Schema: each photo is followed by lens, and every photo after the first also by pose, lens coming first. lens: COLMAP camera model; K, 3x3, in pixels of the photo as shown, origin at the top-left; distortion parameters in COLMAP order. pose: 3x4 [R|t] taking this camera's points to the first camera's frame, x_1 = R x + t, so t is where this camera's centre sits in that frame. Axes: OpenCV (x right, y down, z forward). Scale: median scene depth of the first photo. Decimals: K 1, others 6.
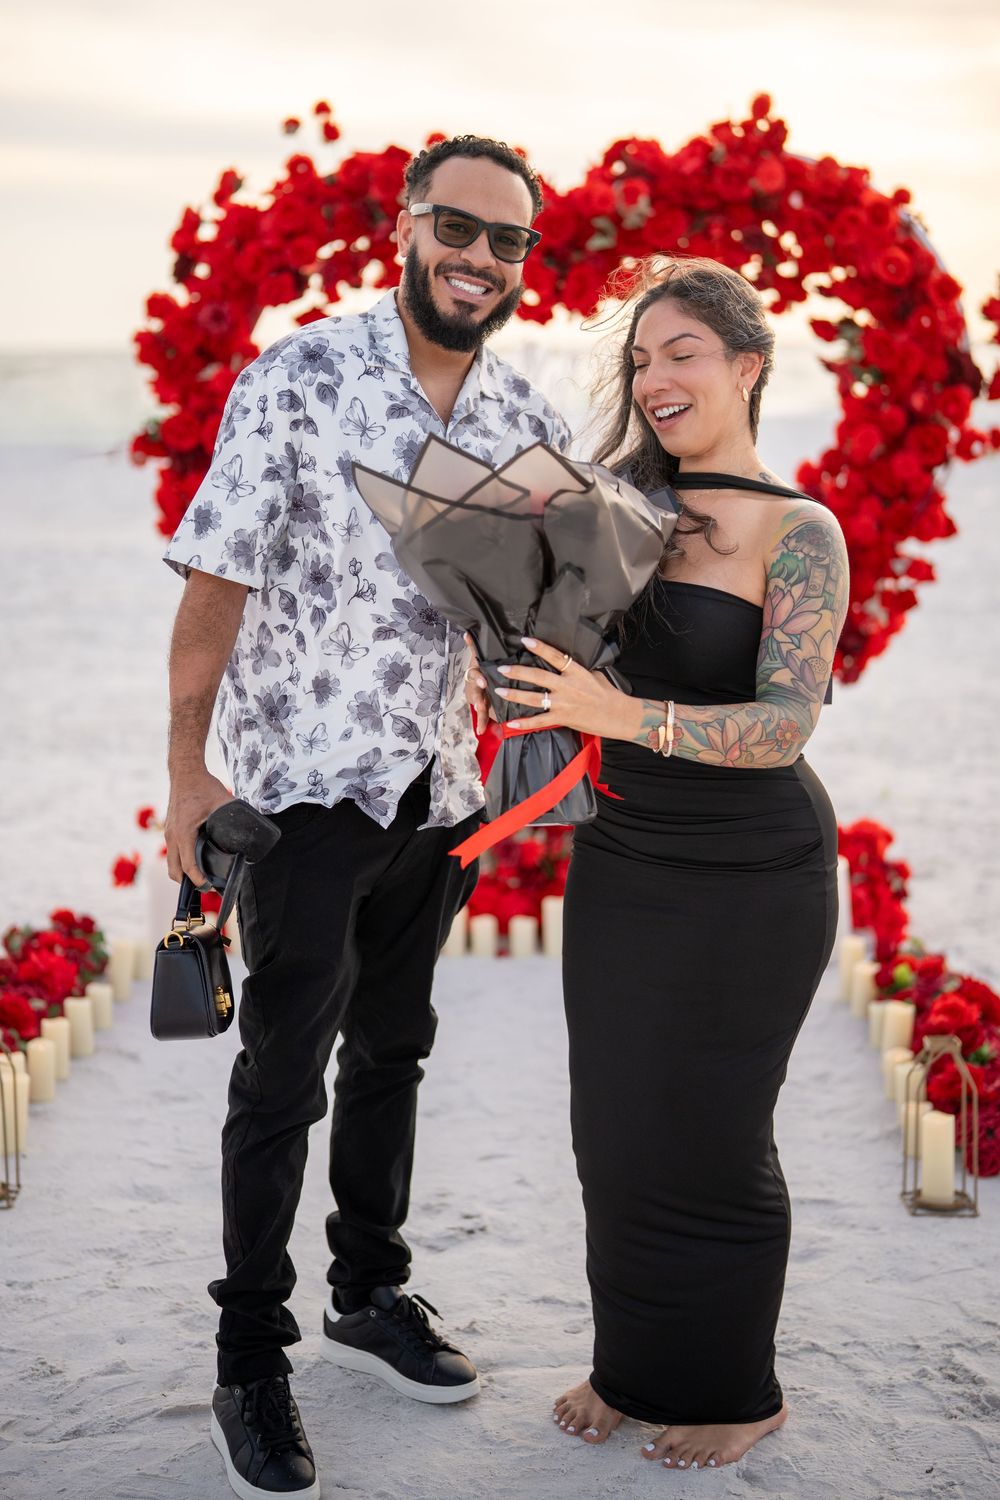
lens RADIAL K [[2149.9, 0, 500.1], [0, 2149.9, 613.1], [0, 0, 1]] dist [-0.116624, 0.680201]
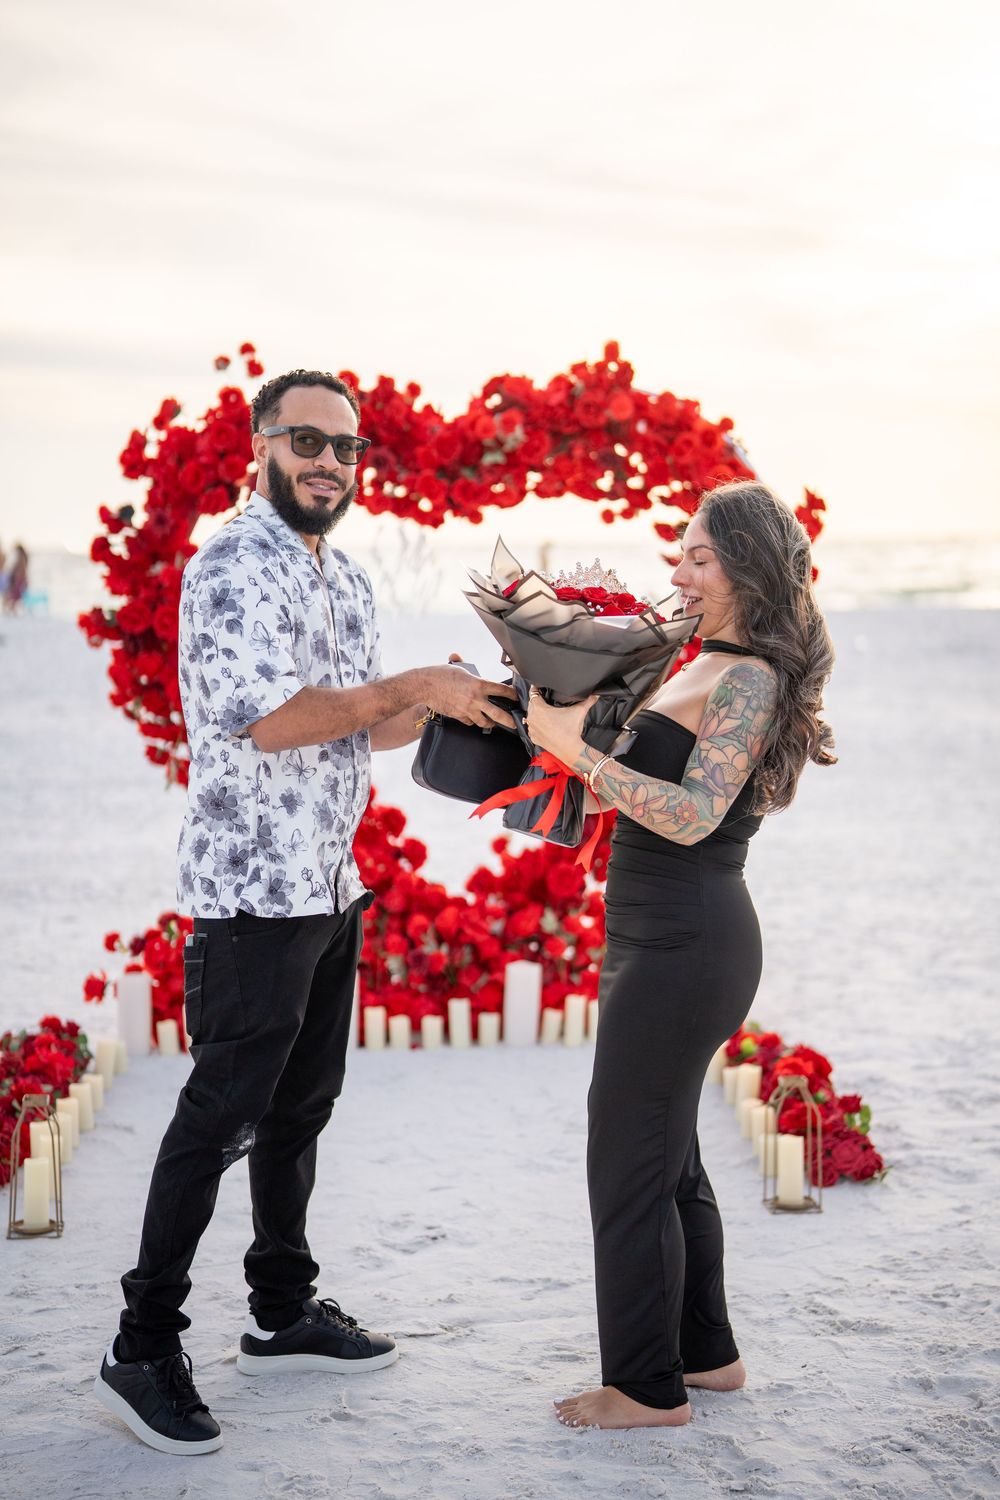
lens RADIAL K [[2067.4, 0, 506.8], [0, 2067.4, 714.4], [0, 0, 1]] dist [-0.072231, 0.498913]
pose [[0.994111, -0.010399, 0.107869, -0.068910], [0.014849, 0.999068, -0.040536, 0.019209], [-0.107347, 0.041900, 0.993338, -0.163558]]
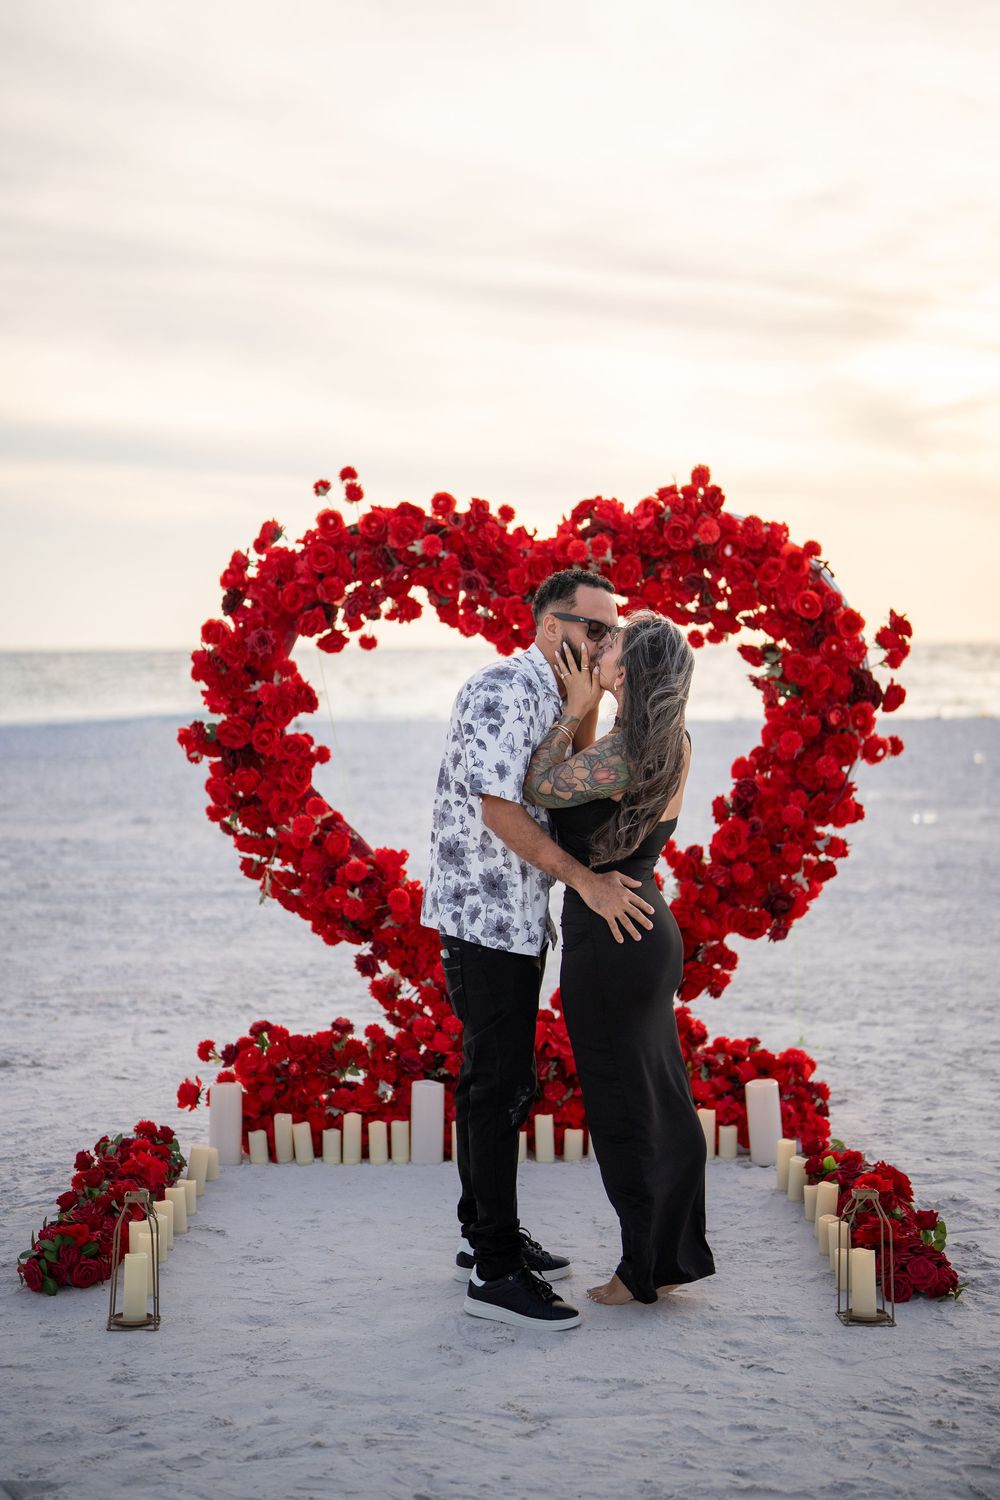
lens RADIAL K [[2209.7, 0, 474.4], [0, 2209.7, 671.2], [0, 0, 1]] dist [-0.107110, 0.710022]
pose [[0.998925, 0.003614, 0.046219, -0.070753], [0.001572, 0.993743, -0.111678, 0.021538], [-0.046334, 0.111631, 0.992669, -0.270082]]
